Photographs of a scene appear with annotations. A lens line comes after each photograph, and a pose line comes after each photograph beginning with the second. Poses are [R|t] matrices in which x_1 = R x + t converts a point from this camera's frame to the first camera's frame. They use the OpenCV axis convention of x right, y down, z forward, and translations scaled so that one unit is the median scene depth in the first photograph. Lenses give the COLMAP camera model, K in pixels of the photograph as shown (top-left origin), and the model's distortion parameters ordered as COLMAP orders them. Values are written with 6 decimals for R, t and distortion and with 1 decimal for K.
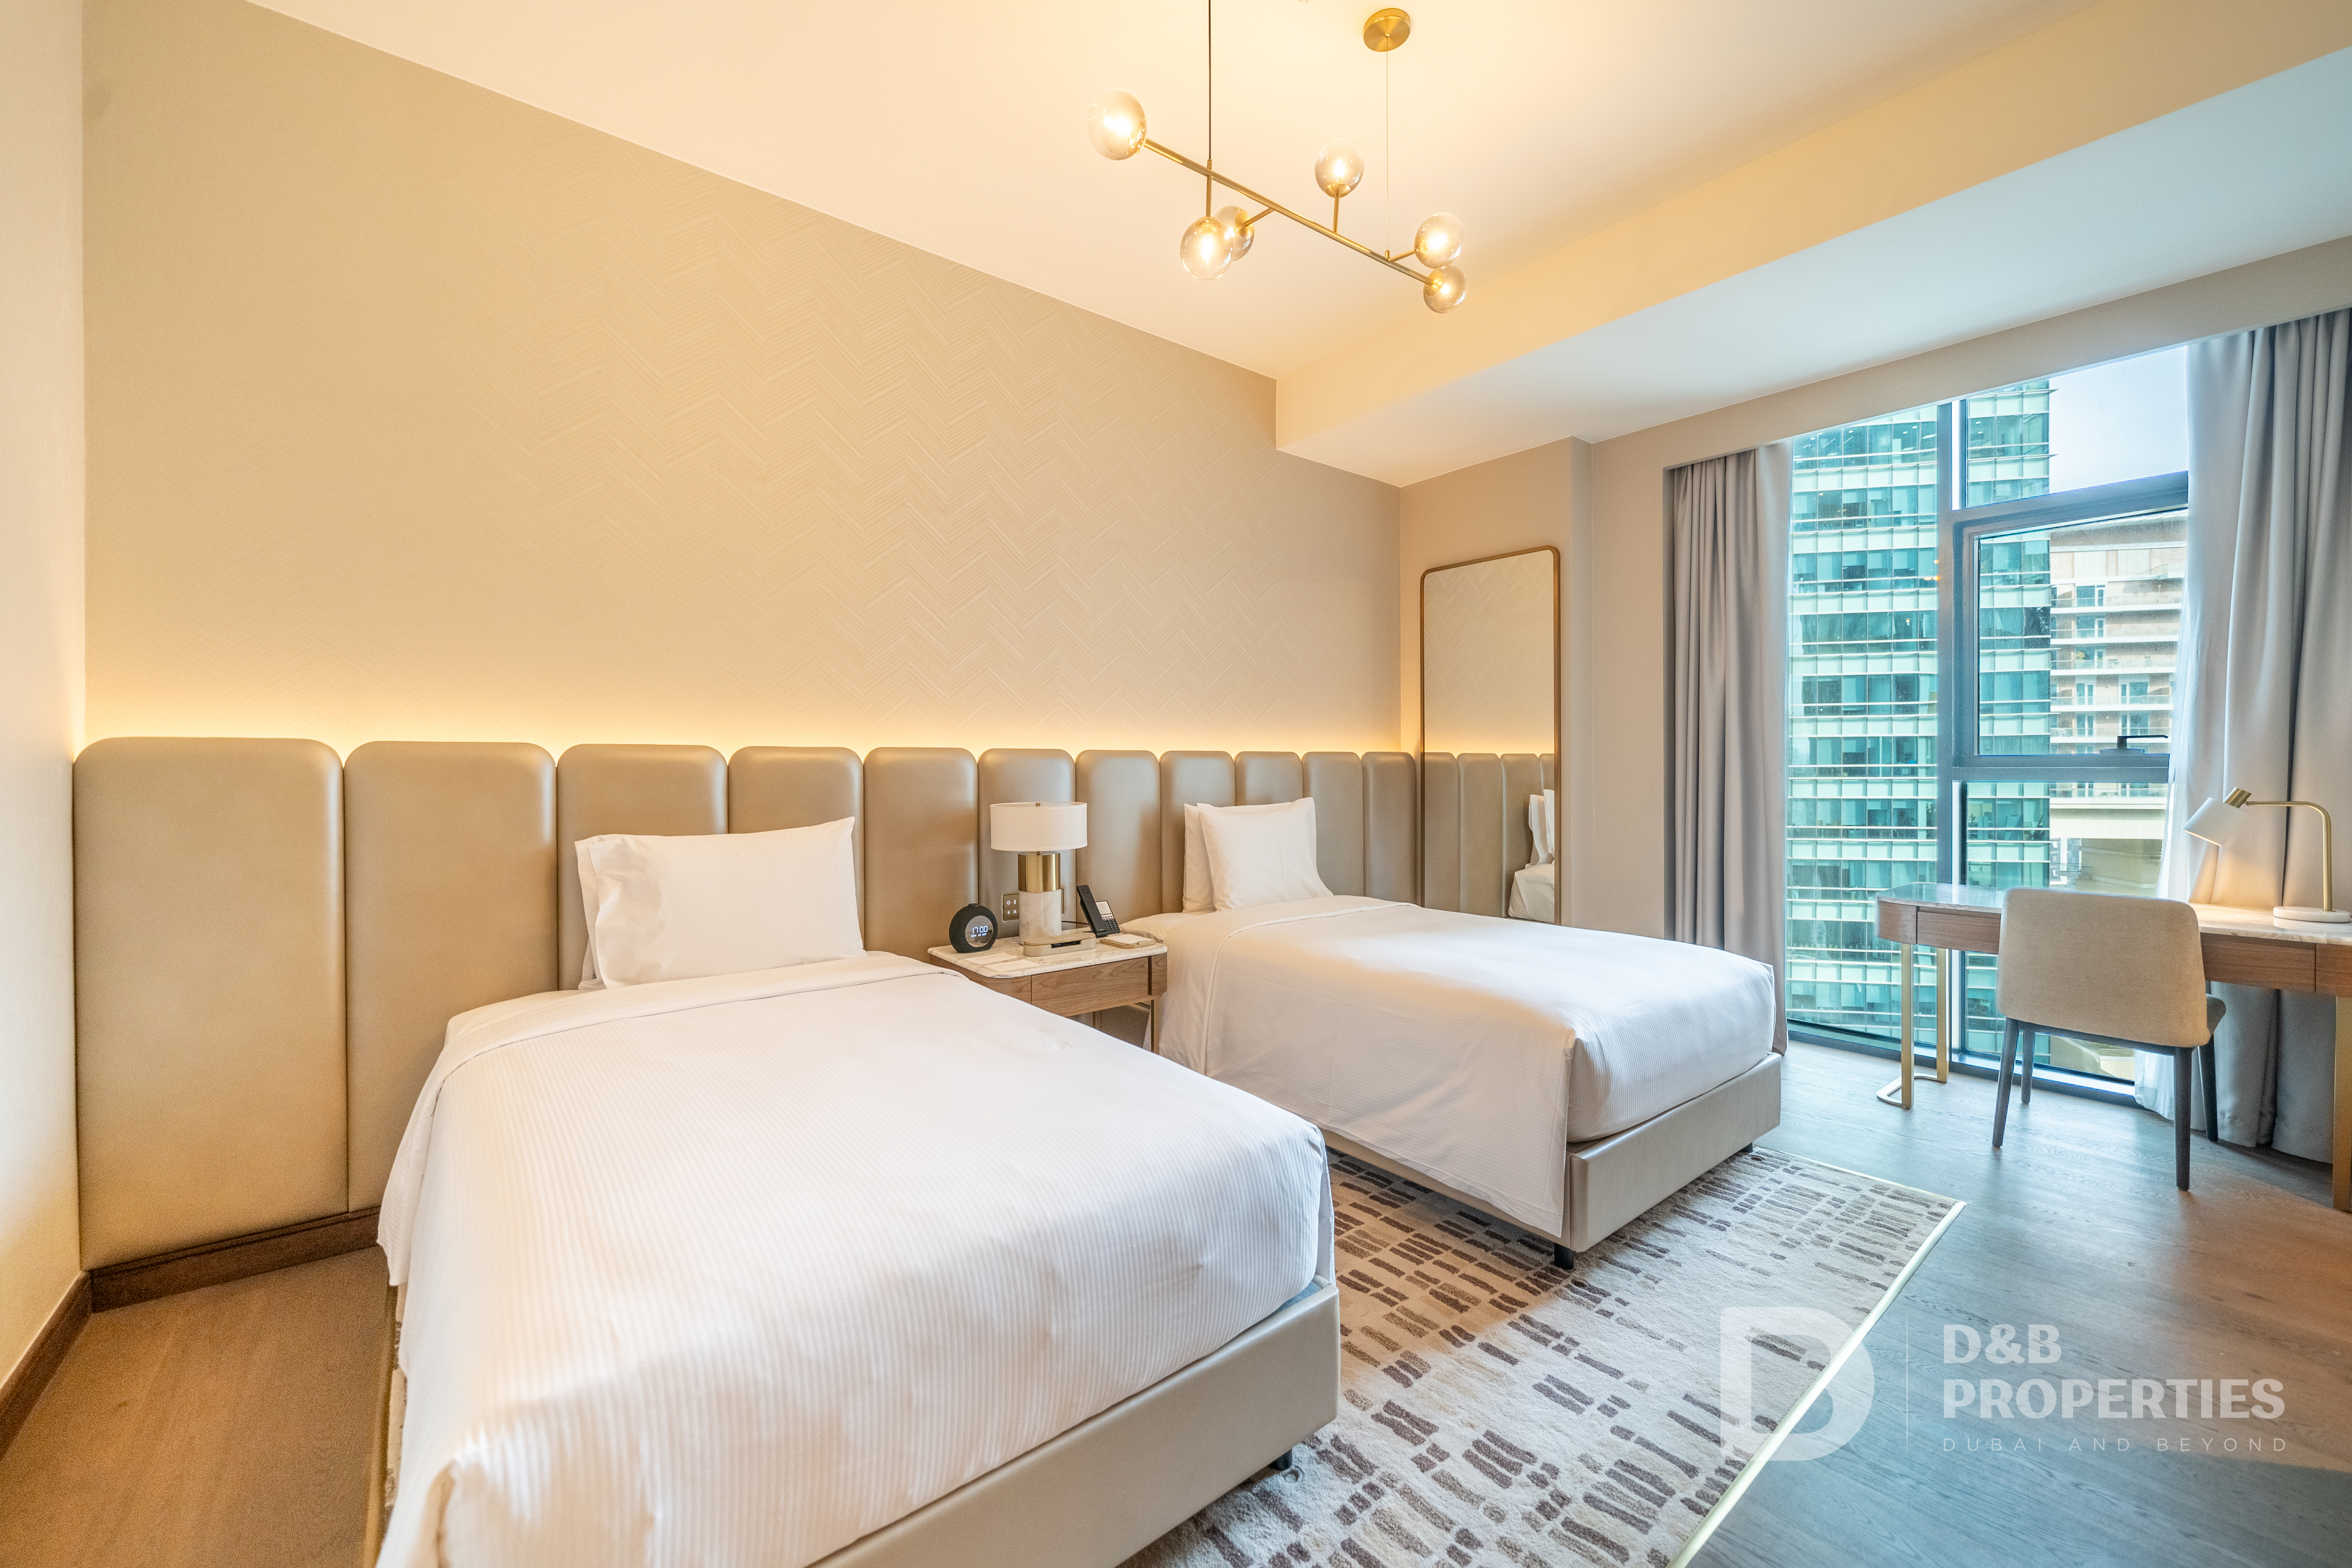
lens RADIAL K [[913.6, 0, 1167.8], [0, 913.6, 762.2], [0, 0, 1]] dist [-0.017796, 0.000019]
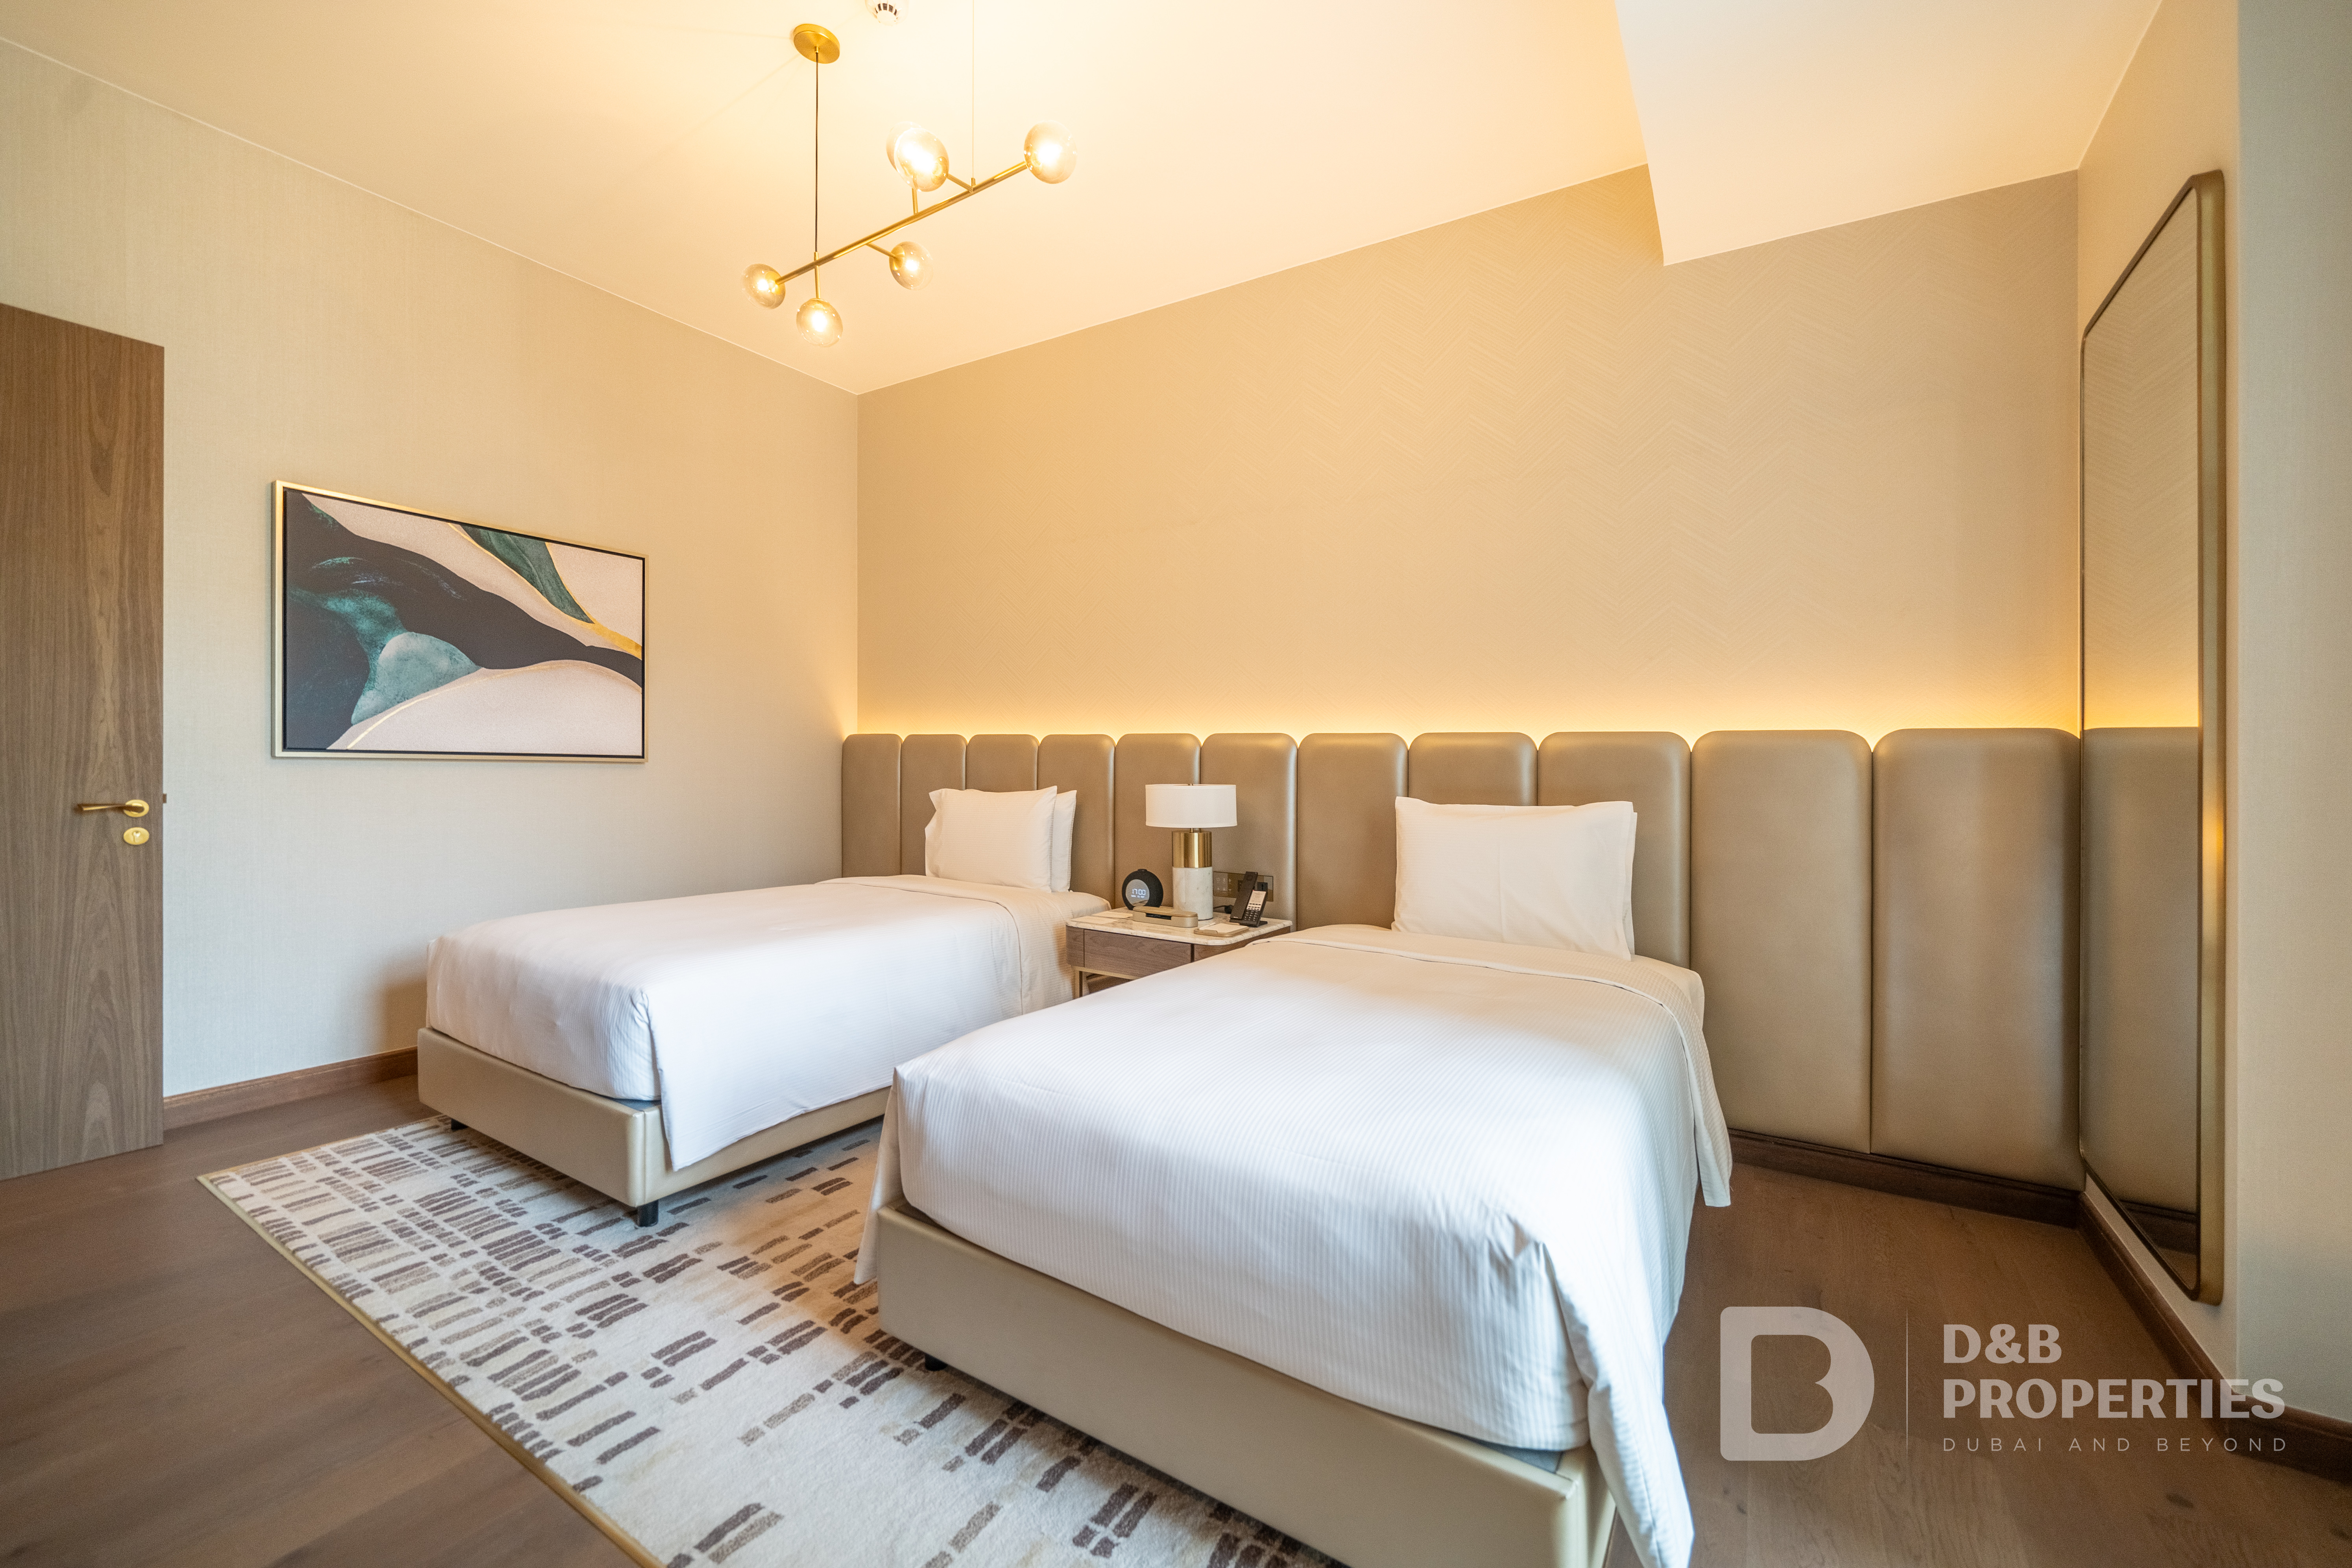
lens RADIAL K [[940.9, 0, 1190.3], [0, 940.9, 756.9], [0, 0, 1]] dist [-0.002815, -0.000106]
pose [[0.338275, 0.007592, -0.941017, 1.463263], [-0.009691, 0.999943, 0.004583, 0.020595], [0.940997, 0.007569, 0.338329, 1.057345]]
